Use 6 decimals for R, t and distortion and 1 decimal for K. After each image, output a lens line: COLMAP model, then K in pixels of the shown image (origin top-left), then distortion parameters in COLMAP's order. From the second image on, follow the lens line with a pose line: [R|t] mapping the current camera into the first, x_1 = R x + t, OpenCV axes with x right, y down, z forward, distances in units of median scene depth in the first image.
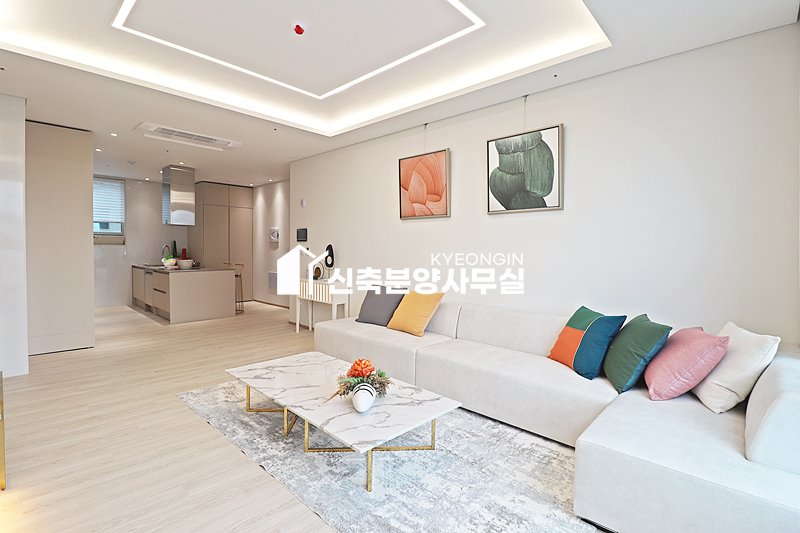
lens RADIAL K [[374.1, 0, 401.2], [0, 374.1, 263.6], [0, 0, 1]] dist [-0.006986, -0.008814]
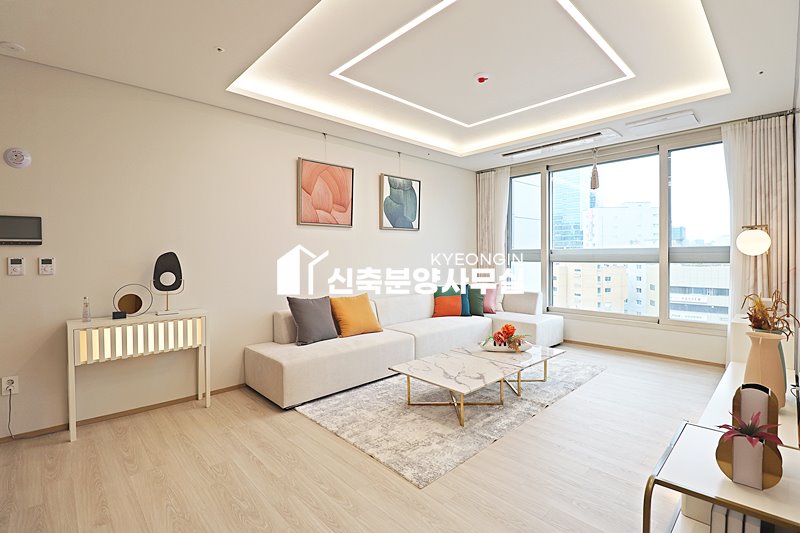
lens RADIAL K [[374.1, 0, 399.6], [0, 374.1, 259.4], [0, 0, 1]] dist [-0.006986, -0.008814]
pose [[0.057220, -0.027066, 0.997995, -1.016574], [0.045681, 0.998656, 0.024465, -0.050073], [-0.997316, 0.044190, 0.058380, 0.804552]]
